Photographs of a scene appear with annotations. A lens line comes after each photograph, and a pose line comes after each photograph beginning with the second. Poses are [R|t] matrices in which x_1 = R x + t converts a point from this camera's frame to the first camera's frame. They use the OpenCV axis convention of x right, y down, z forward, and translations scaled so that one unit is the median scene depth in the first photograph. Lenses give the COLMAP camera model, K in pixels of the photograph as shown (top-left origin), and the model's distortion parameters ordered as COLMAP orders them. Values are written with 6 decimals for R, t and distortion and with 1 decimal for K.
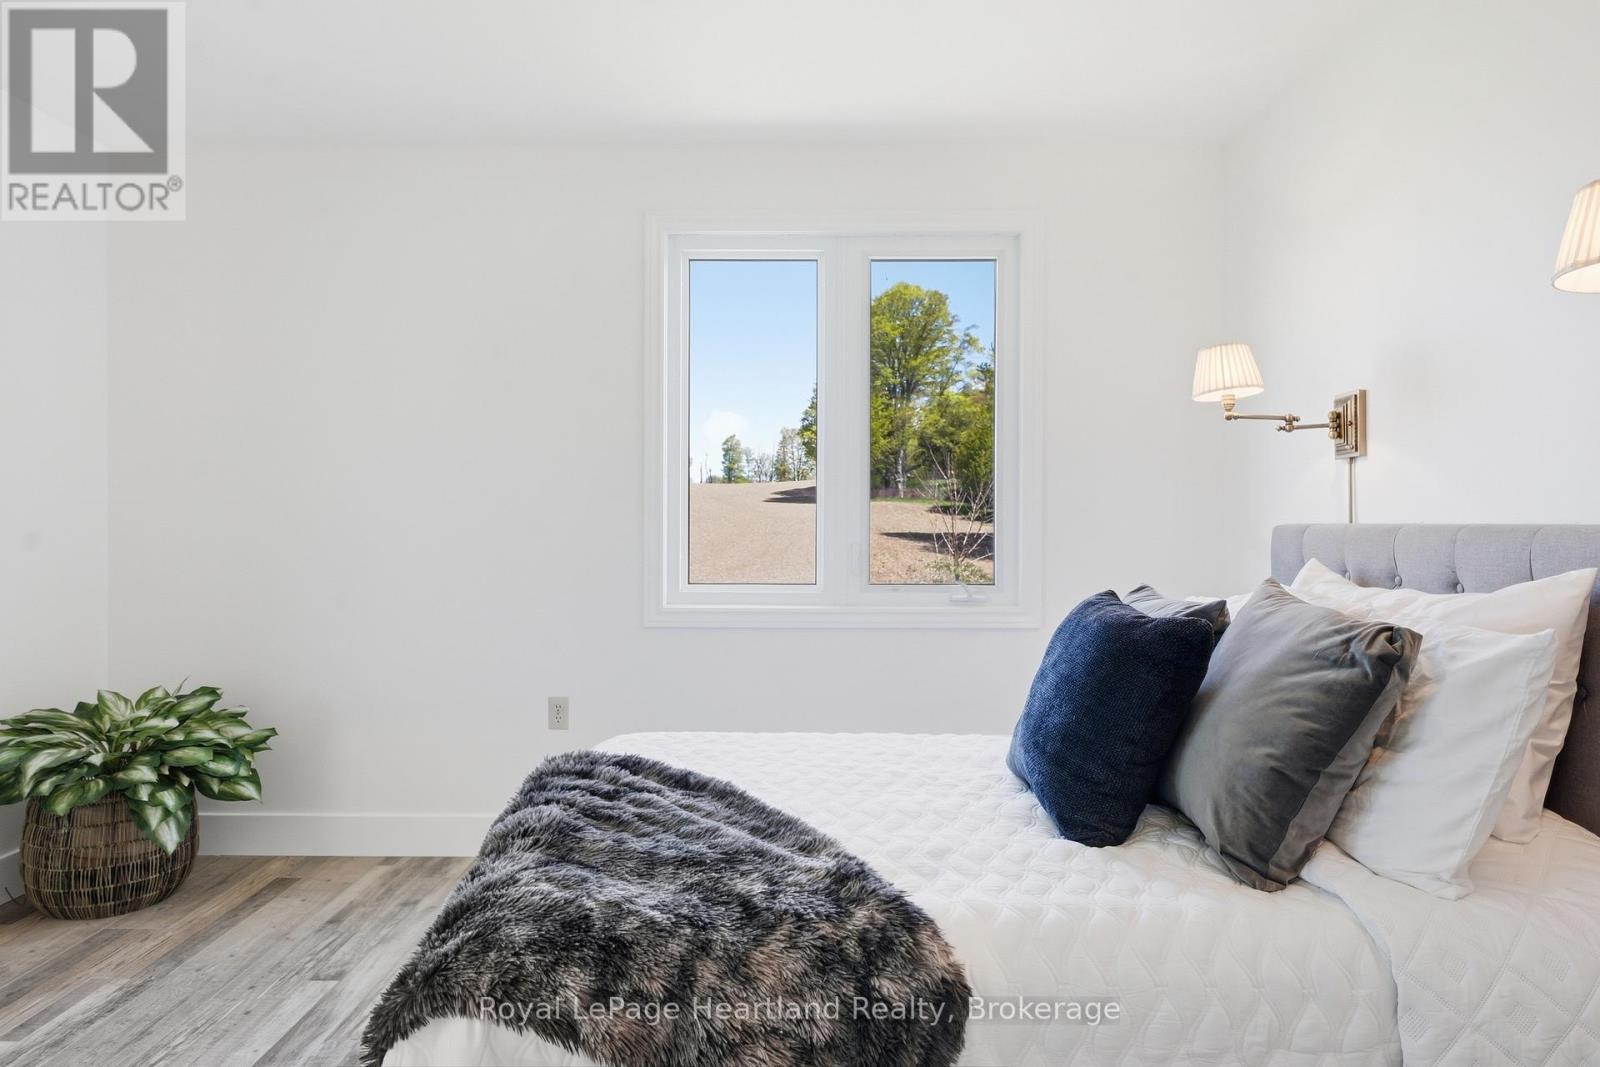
lens RADIAL K [[943.5, 0, 800.0], [0, 943.5, 533.5], [0, 0, 1]] dist [0.006035, 0.000395]
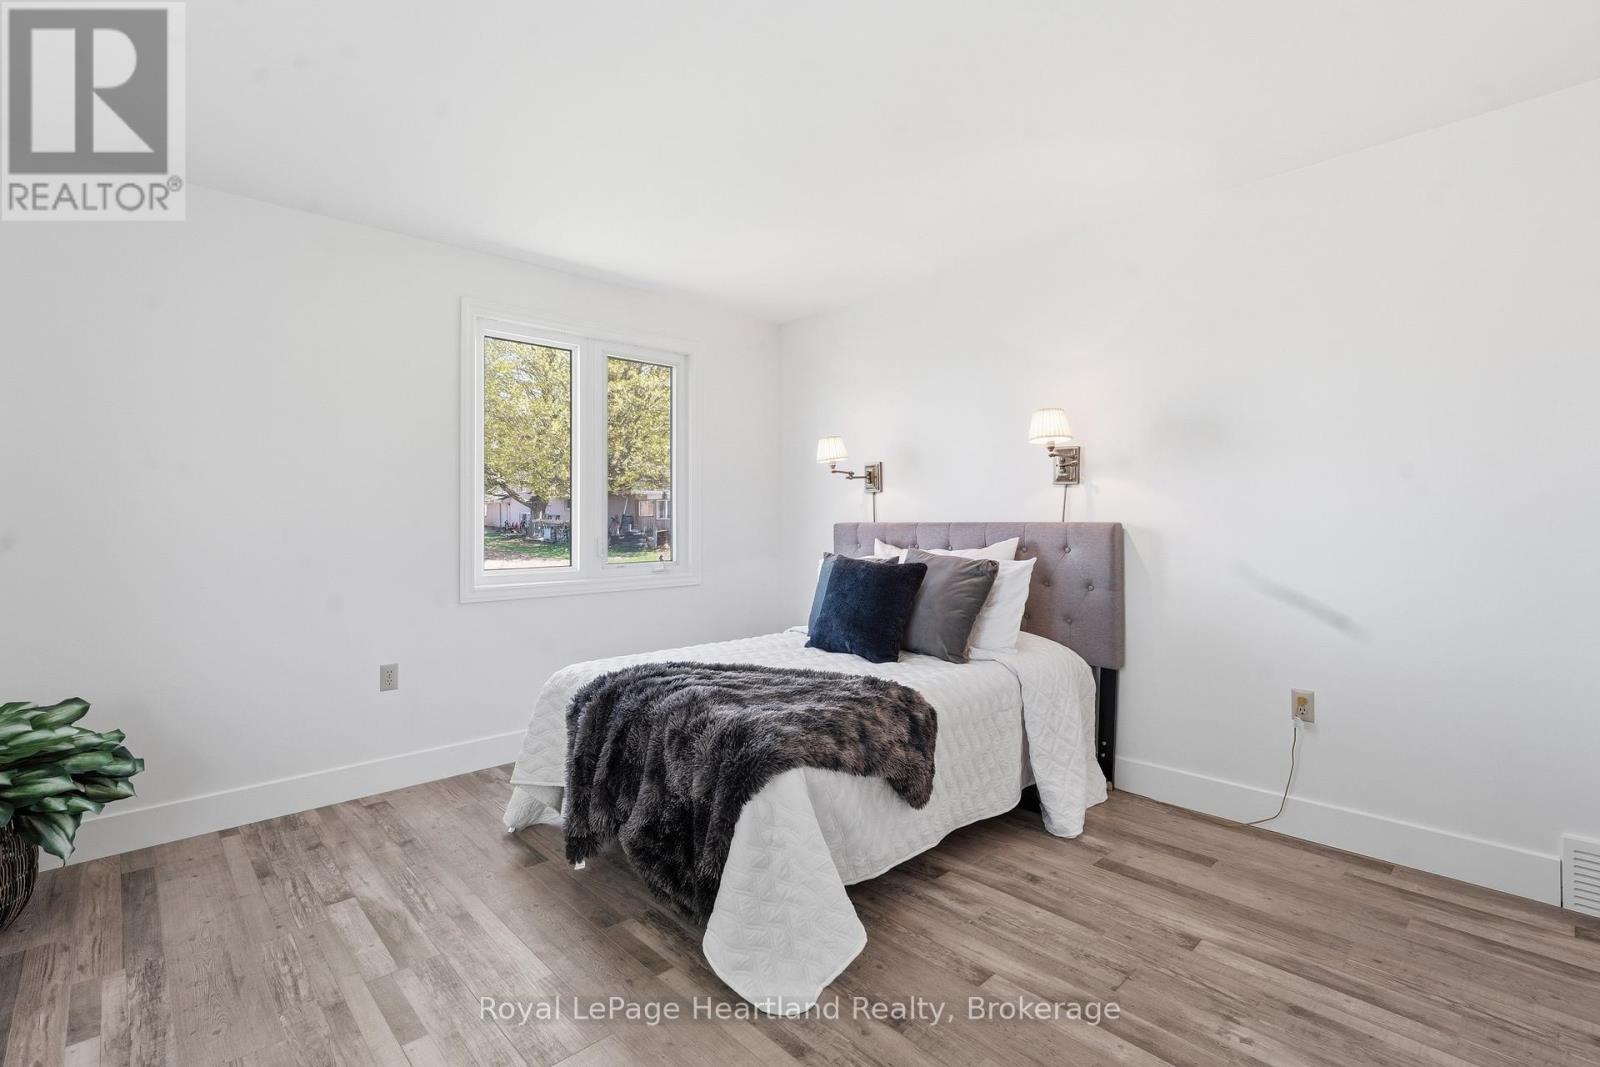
lens RADIAL K [[652.8, 0, 803.7], [0, 652.8, 520.9], [0, 0, 1]] dist [0.000729, 0.000000]
pose [[0.753536, -0.007604, 0.657363, -0.566490], [0.014934, 0.999873, -0.005553, -0.007917], [-0.657237, 0.014002, 0.753554, -0.038995]]
